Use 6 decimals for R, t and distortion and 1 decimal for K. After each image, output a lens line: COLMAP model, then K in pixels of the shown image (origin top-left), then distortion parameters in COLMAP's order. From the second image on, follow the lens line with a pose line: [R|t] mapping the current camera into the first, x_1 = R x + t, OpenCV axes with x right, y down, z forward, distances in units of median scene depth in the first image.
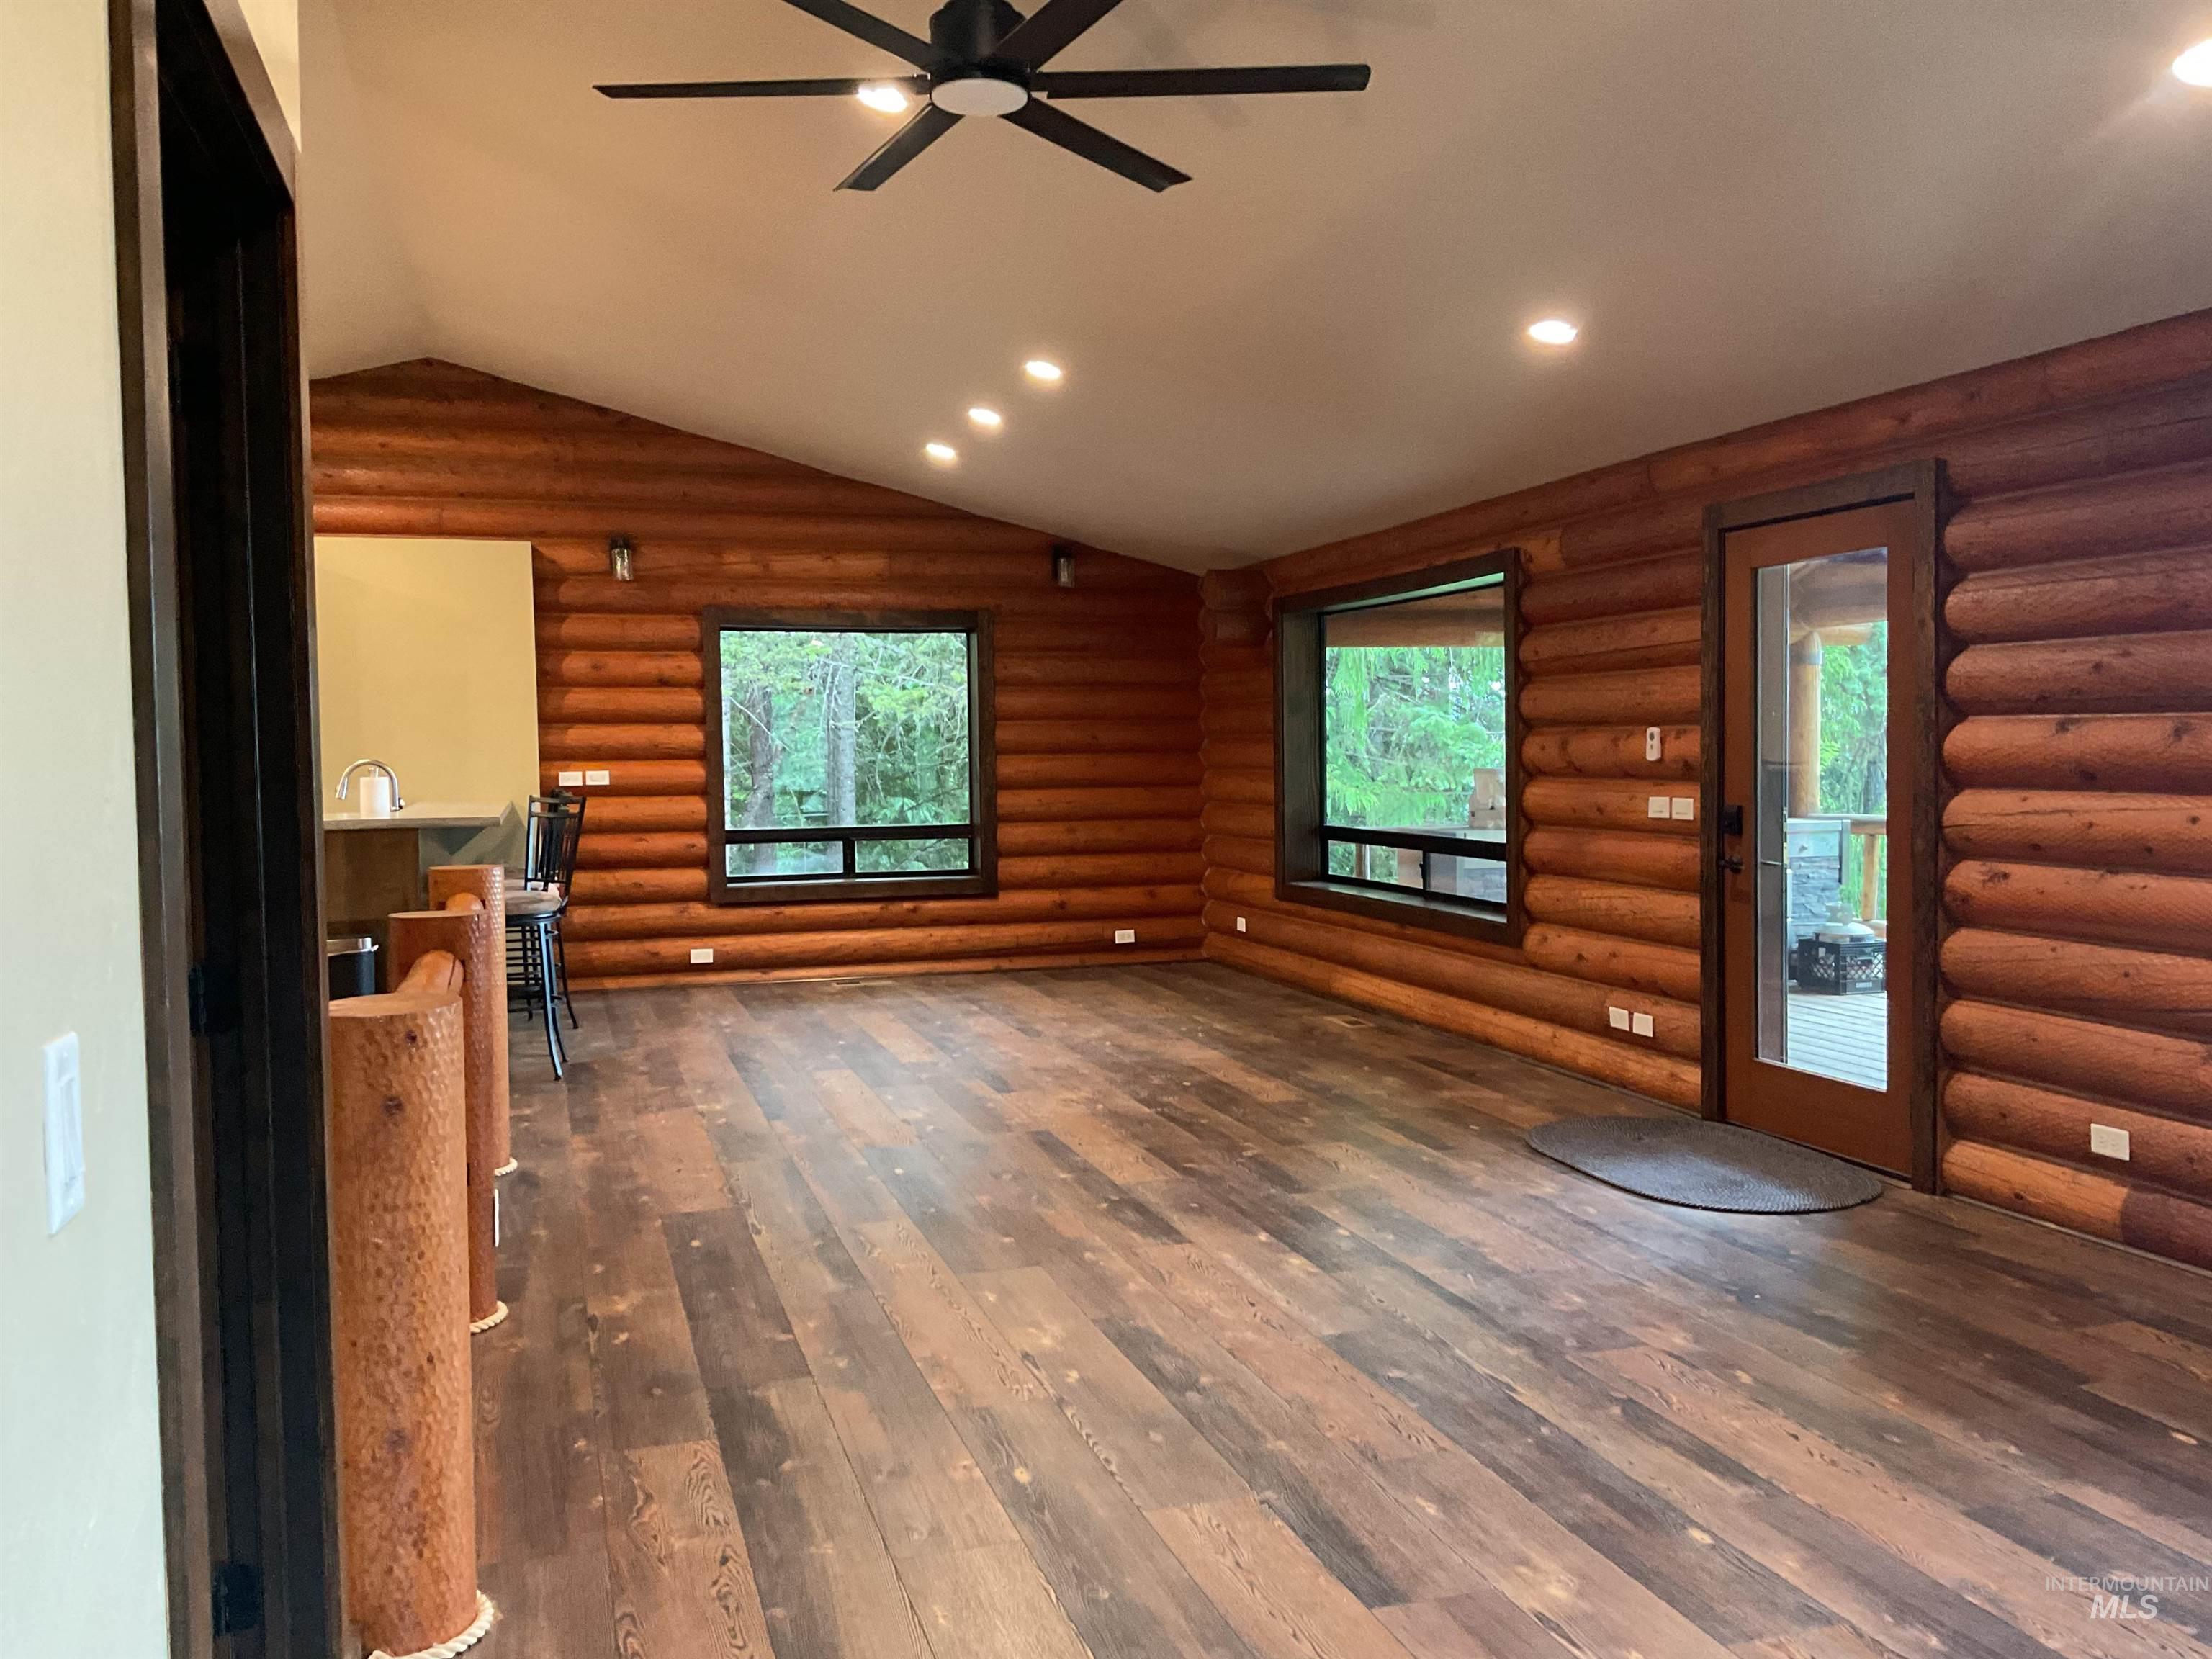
lens RADIAL K [[1829.2, 0, 1106.0], [0, 1829.2, 829.5], [0, 0, 1]] dist [0.084397, -0.200620]
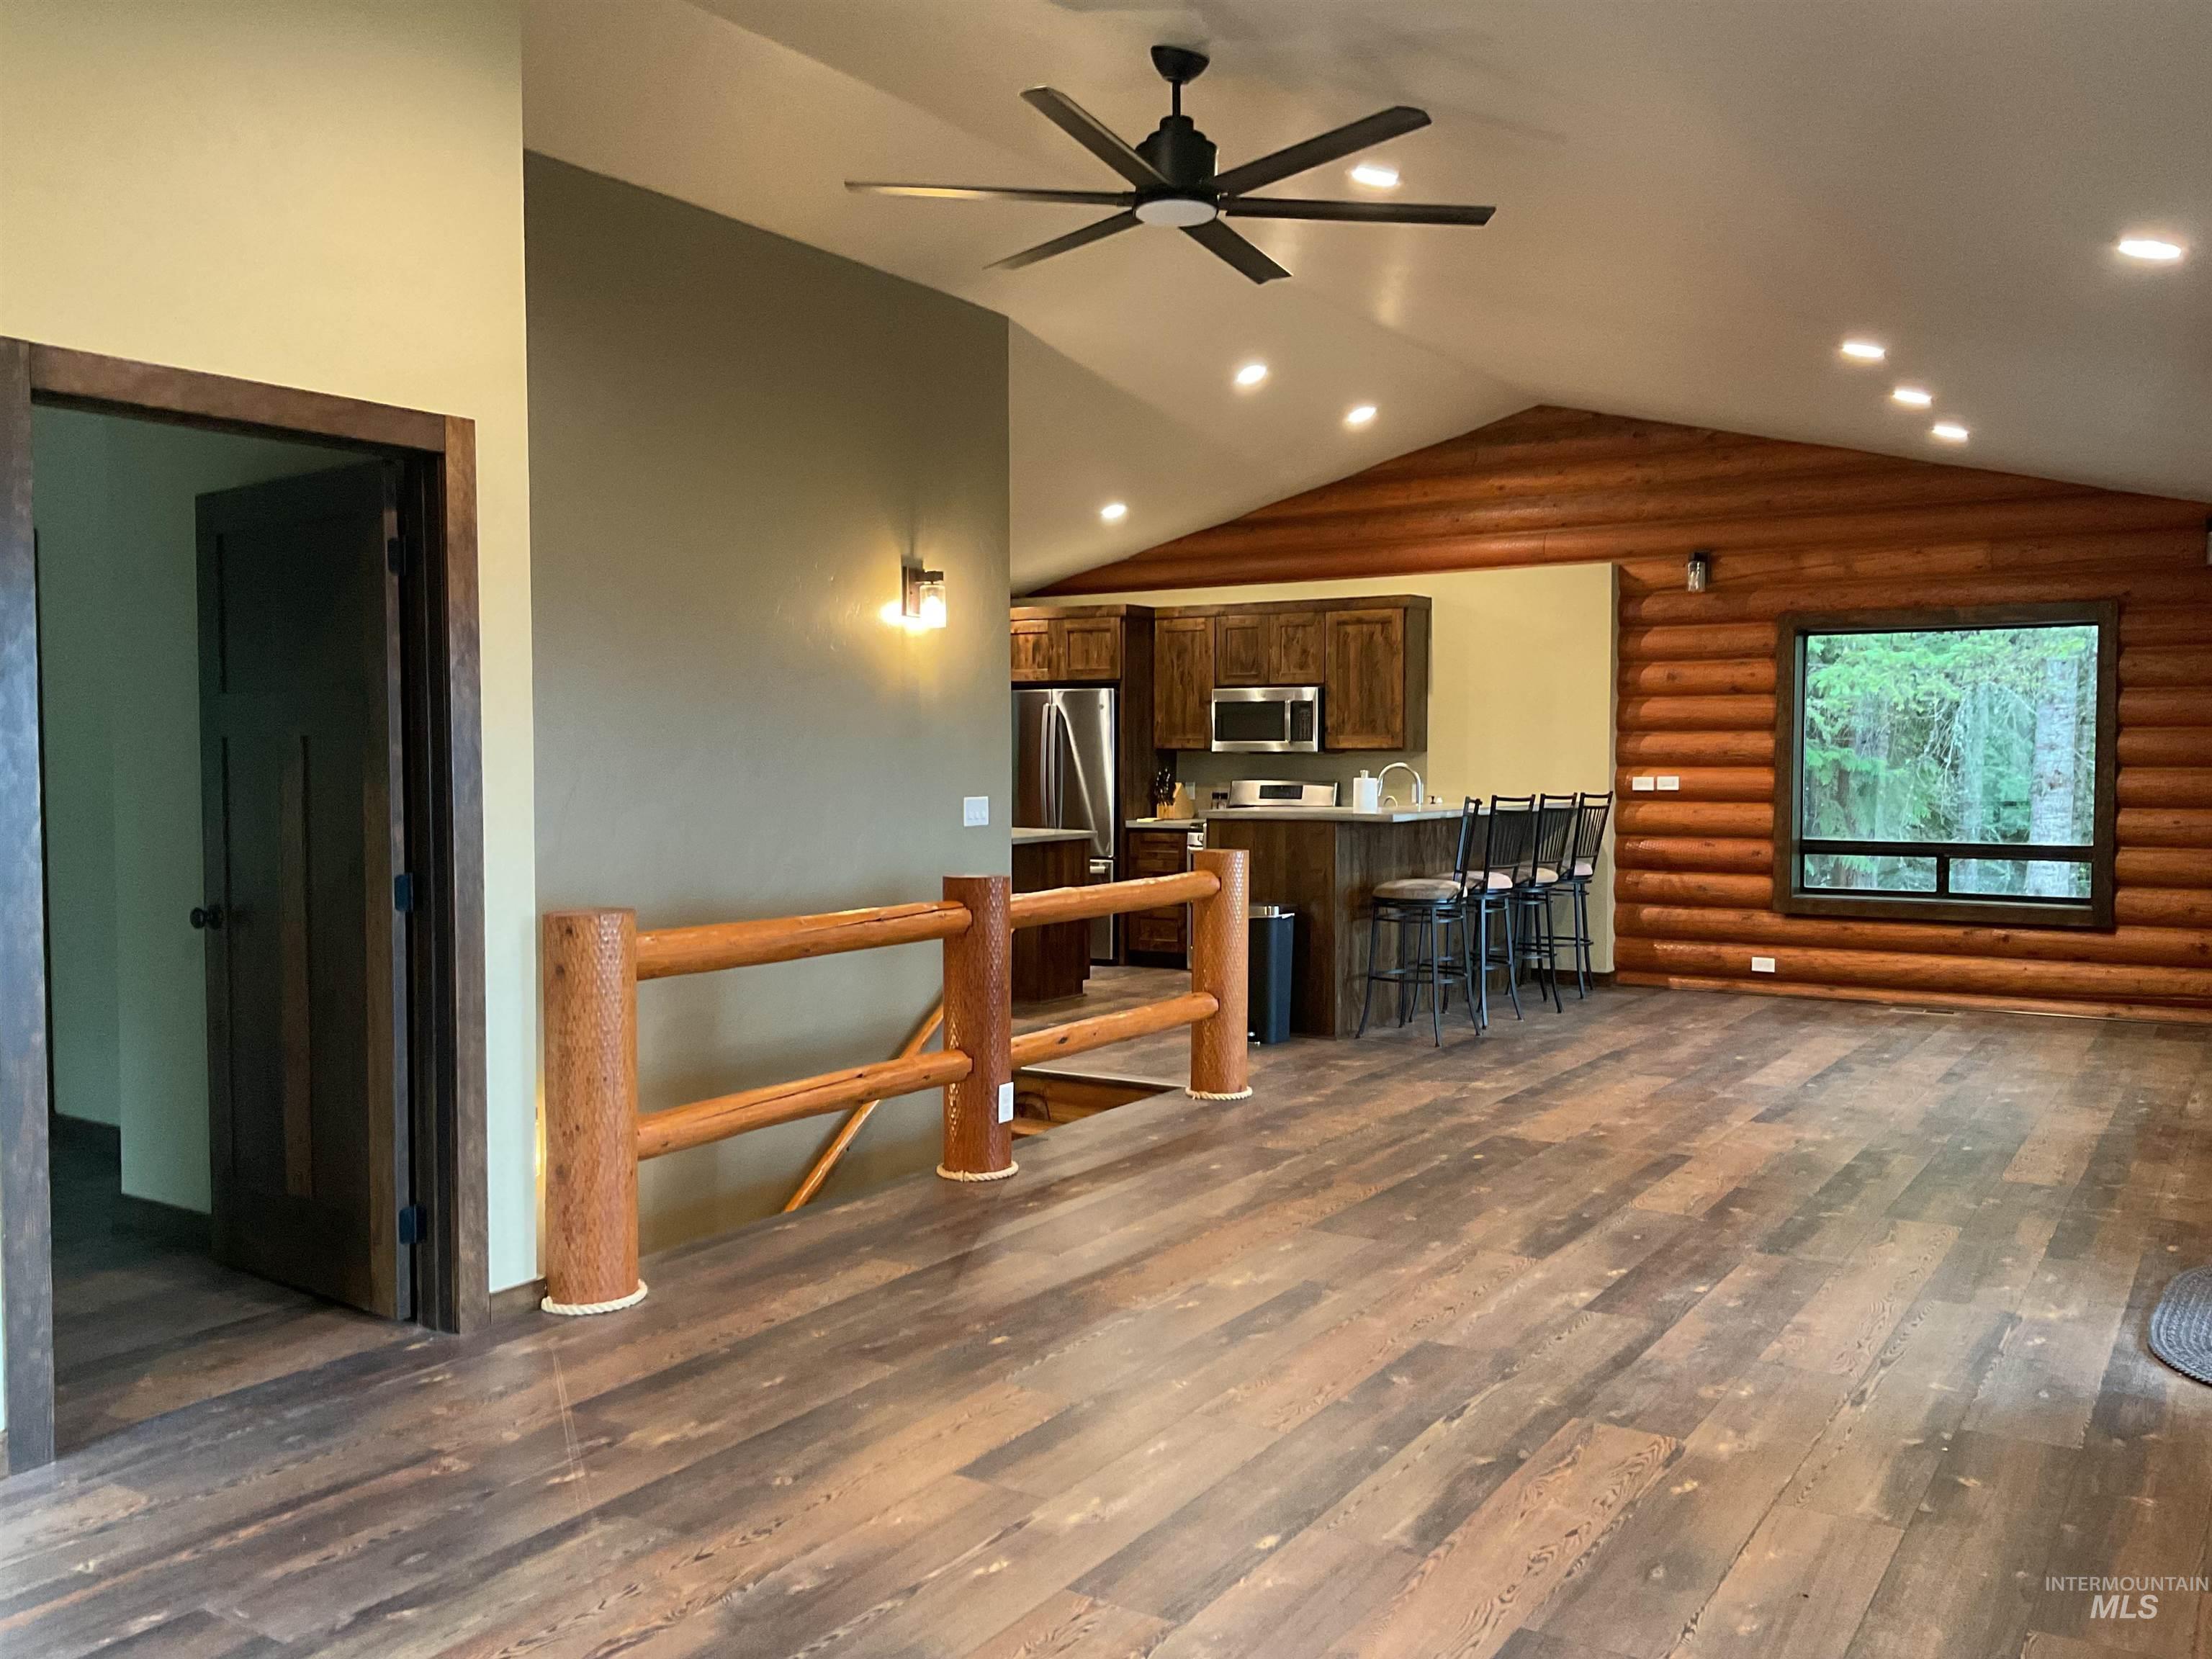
lens RADIAL K [[1858.9, 0, 1106.0], [0, 1858.9, 829.5], [0, 0, 1]] dist [0.102305, -0.204564]
pose [[0.633111, 0.043517, -0.772836, 0.353221], [-0.041184, 0.998898, 0.022508, -0.012759], [0.772964, 0.017578, 0.634206, 0.080955]]
